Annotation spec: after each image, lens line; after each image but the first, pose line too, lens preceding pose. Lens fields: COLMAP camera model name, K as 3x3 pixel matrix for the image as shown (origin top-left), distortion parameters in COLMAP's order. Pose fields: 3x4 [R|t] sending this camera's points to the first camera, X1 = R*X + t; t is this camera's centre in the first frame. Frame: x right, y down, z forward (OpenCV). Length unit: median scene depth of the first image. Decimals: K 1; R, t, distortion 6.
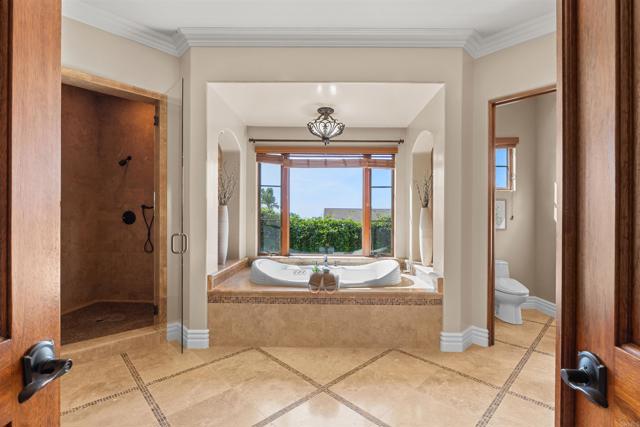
lens RADIAL K [[290.5, 0, 320.0], [0, 290.5, 213.5], [0, 0, 1]] dist [0.000248, -0.000067]
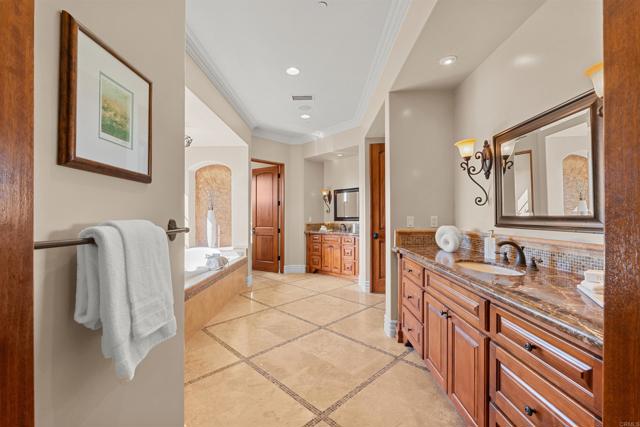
lens RADIAL K [[275.9, 0, 319.2], [0, 275.9, 217.2], [0, 0, 1]] dist [0.000890, 0.000177]
pose [[-0.021722, -0.002723, 0.999760, -1.554432], [0.001769, 0.999995, 0.002762, 0.018654], [-0.999762, 0.001829, -0.021717, 0.653751]]
